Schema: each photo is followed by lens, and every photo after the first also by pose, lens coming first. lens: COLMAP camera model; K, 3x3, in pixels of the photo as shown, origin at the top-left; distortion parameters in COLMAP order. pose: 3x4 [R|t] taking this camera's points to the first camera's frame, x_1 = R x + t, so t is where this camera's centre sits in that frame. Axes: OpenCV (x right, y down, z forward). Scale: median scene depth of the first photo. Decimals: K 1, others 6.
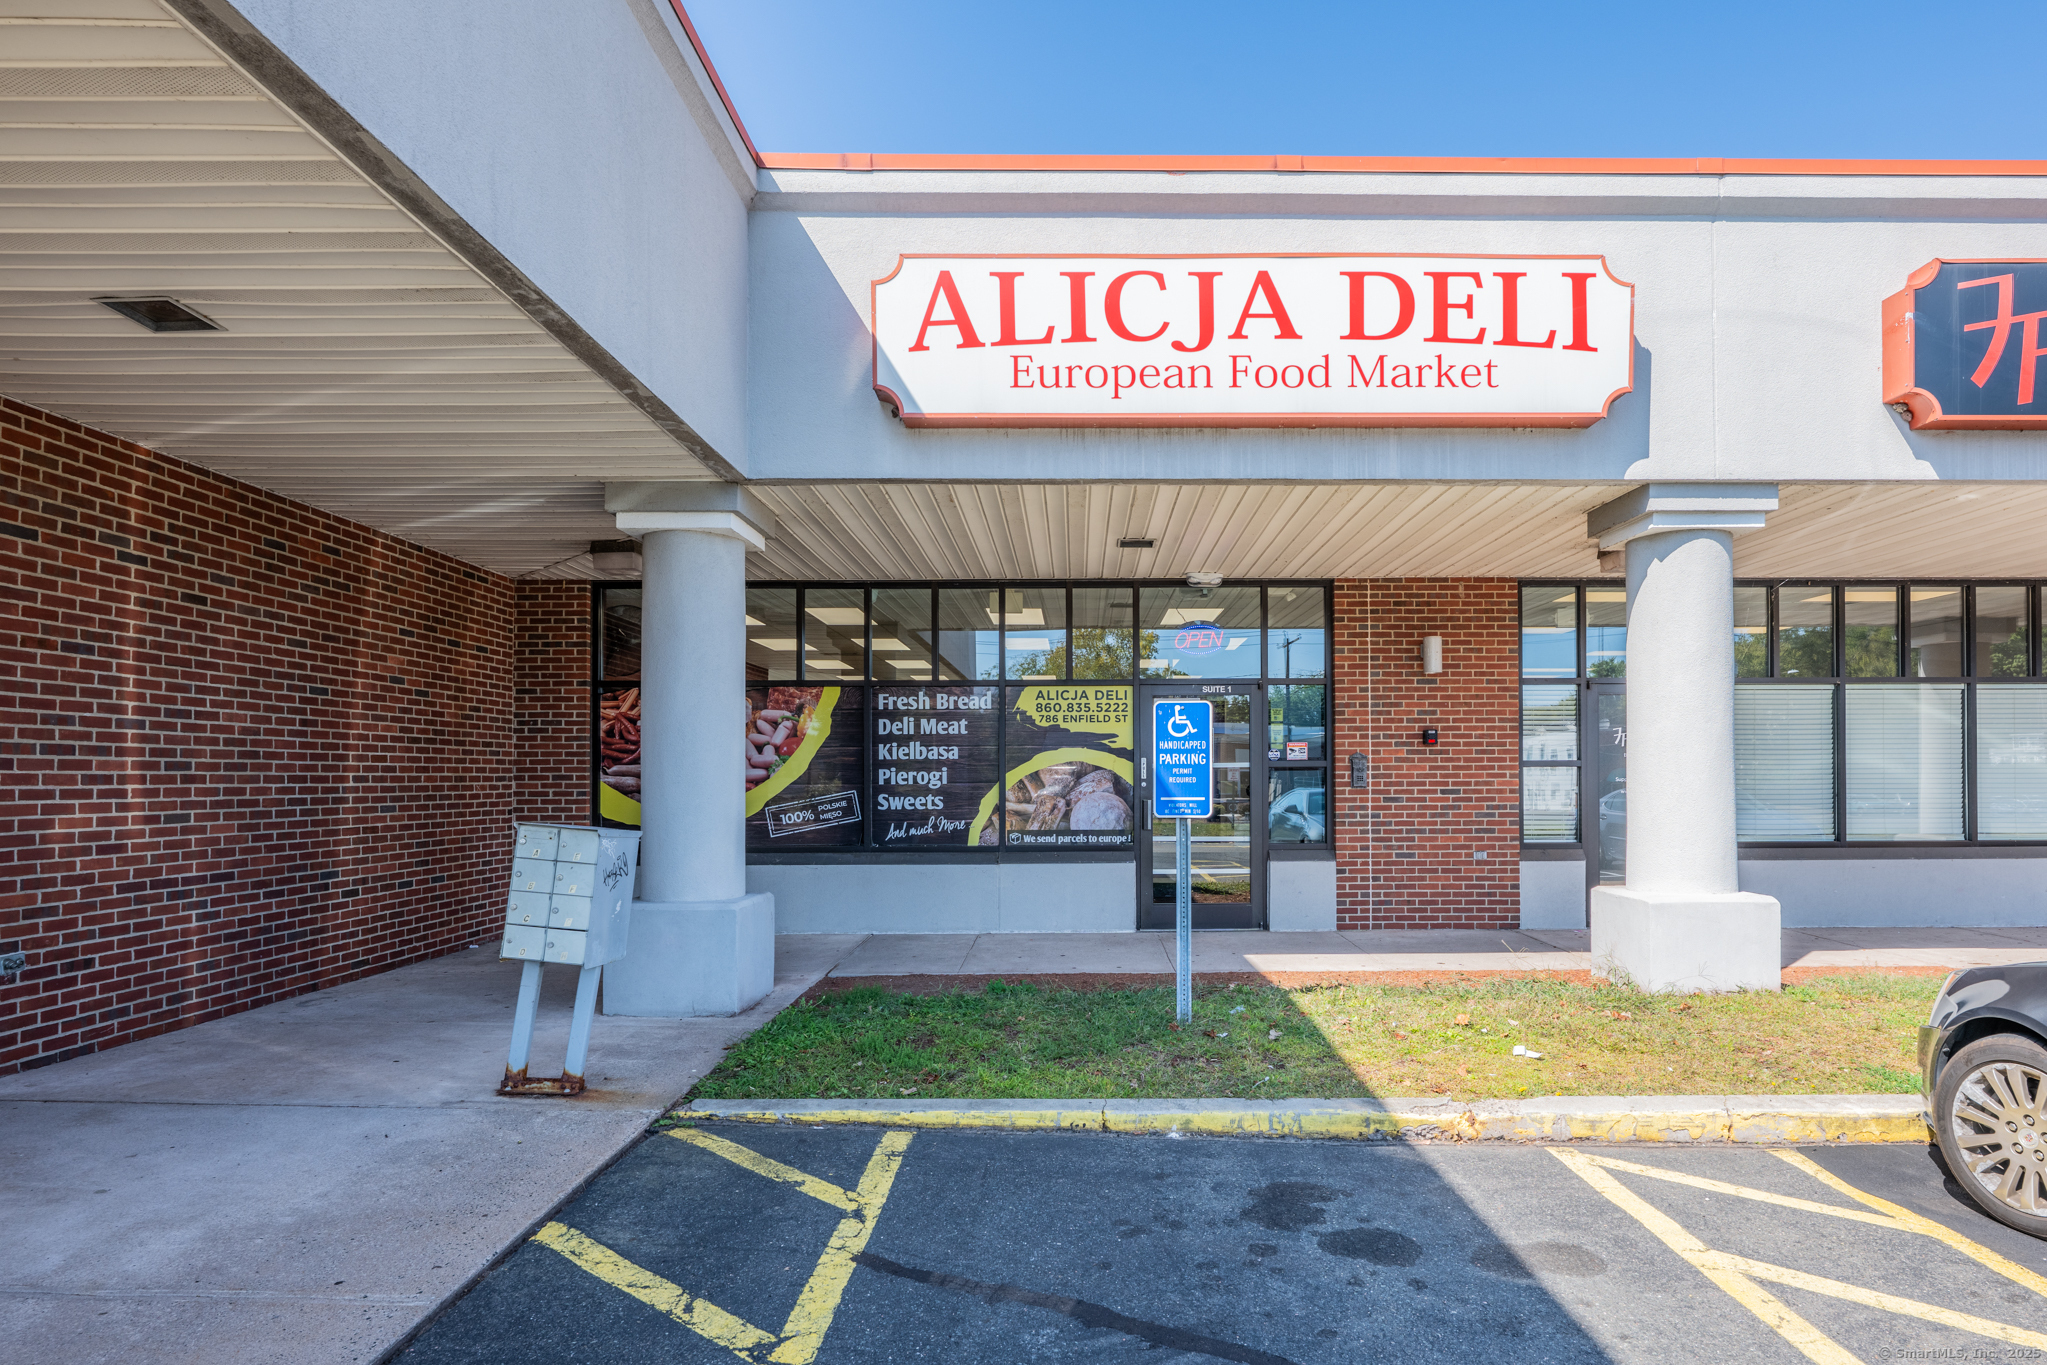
lens RADIAL K [[1117.6, 0, 1093.0], [0, 1117.6, 767.8], [0, 0, 1]] dist [0.001850, -0.000823]
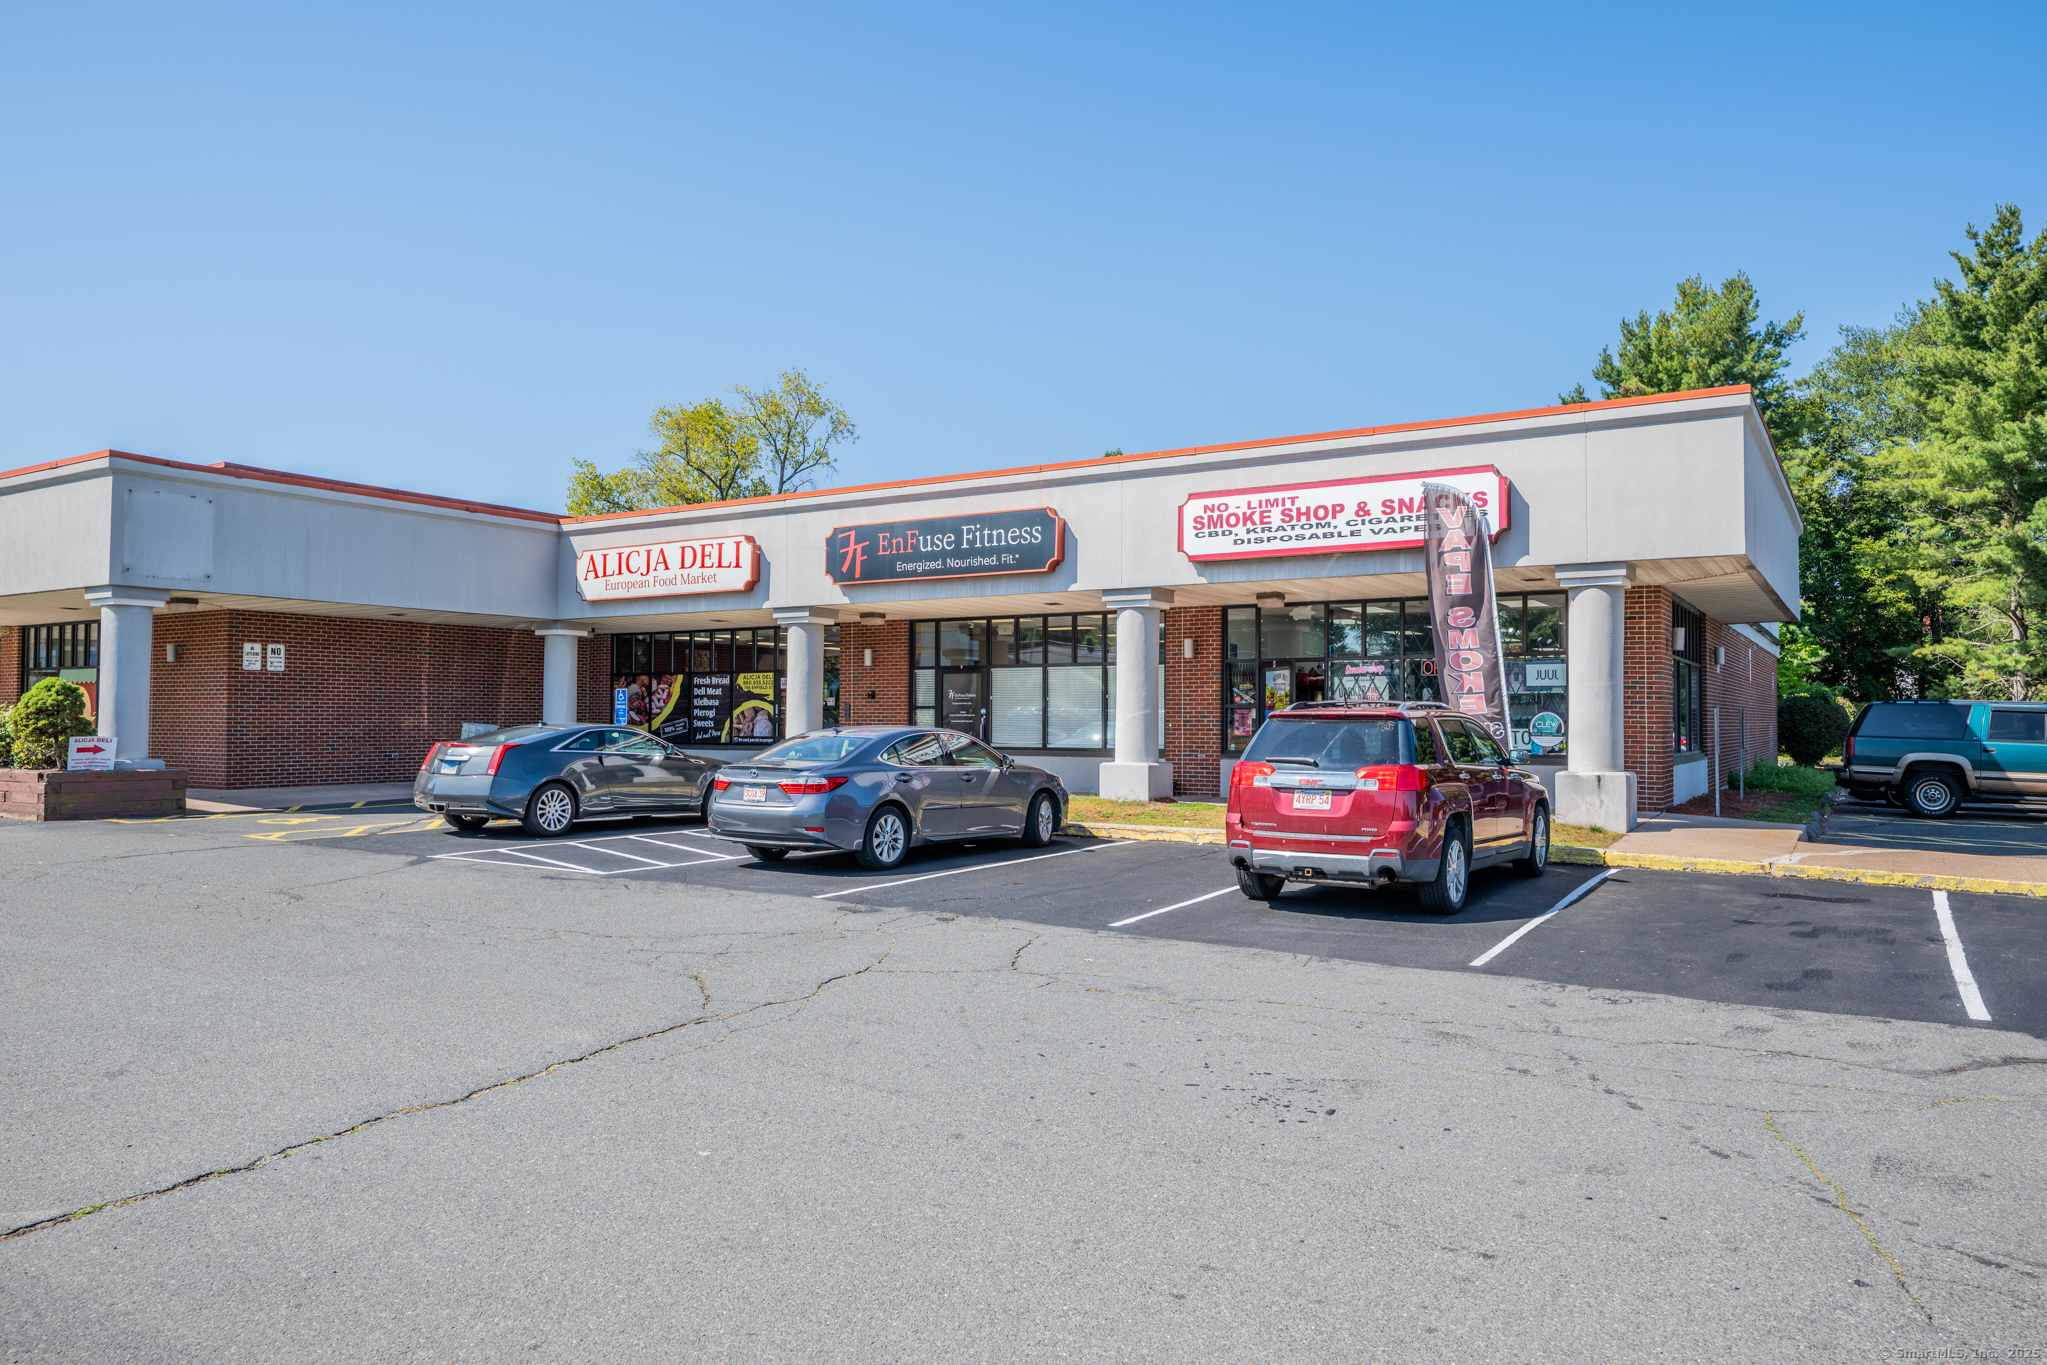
lens RADIAL K [[1380.5, 0, 1038.4], [0, 1380.5, 677.1], [0, 0, 1]] dist [-0.004724, -0.001758]
pose [[0.838065, -0.010592, -0.545468, 2.018140], [-0.000525, 0.999795, -0.020222, -0.008457], [0.545571, 0.017233, 0.837887, -1.053388]]
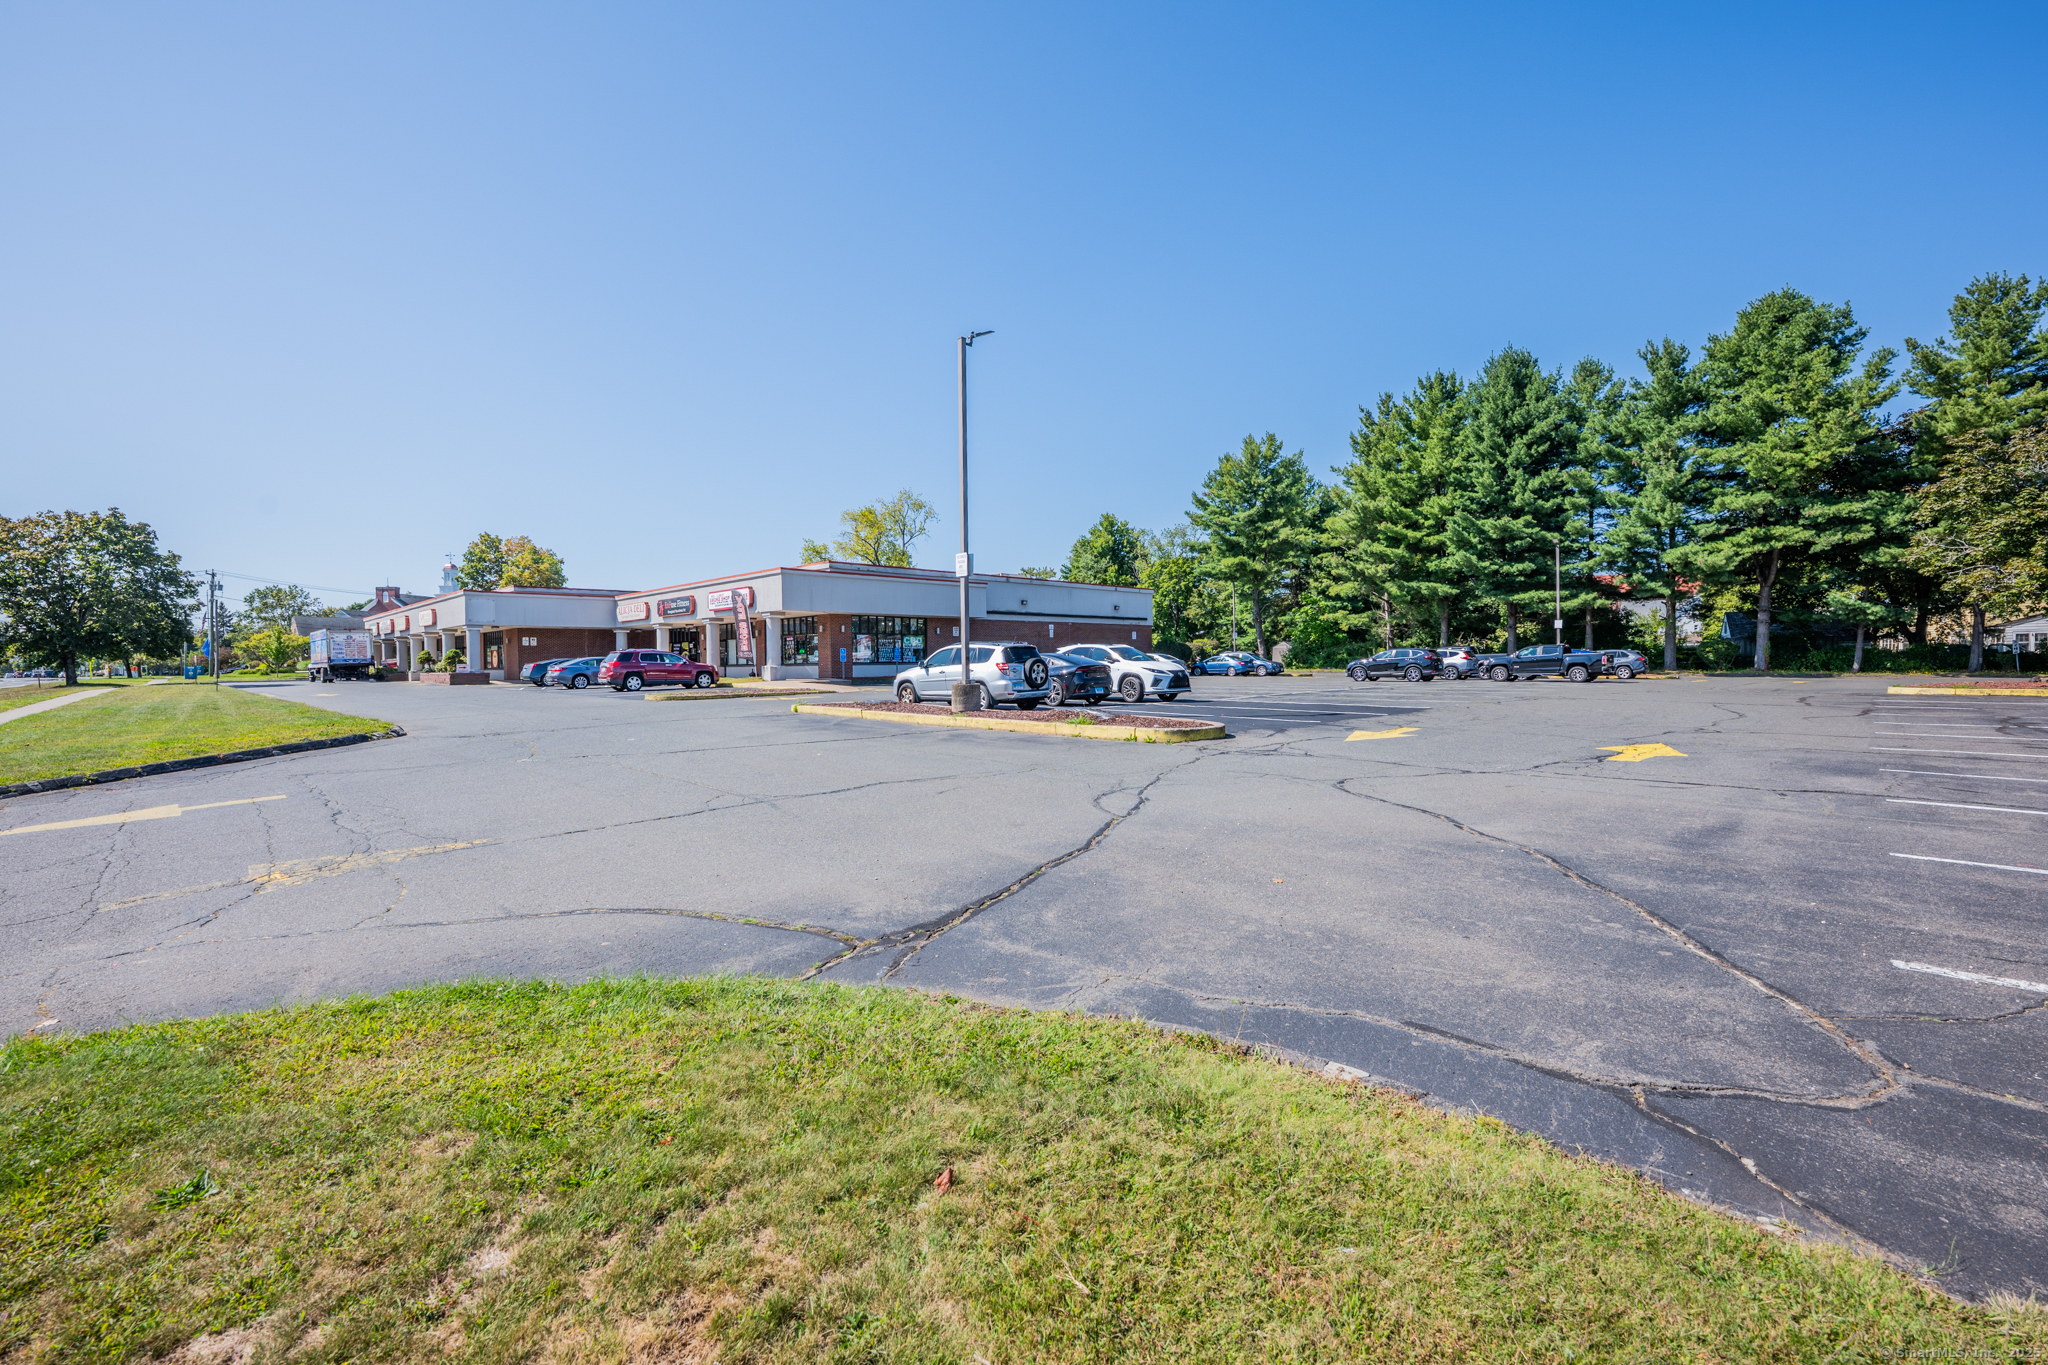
lens RADIAL K [[815.3, 0, 1021.3], [0, 815.3, 674.5], [0, 0, 1]] dist [-0.000849, -0.000168]
pose [[0.706242, 0.005811, -0.707947, 5.211554], [0.020110, 0.999398, 0.028265, 0.030023], [0.707685, -0.034199, 0.705700, -1.150957]]
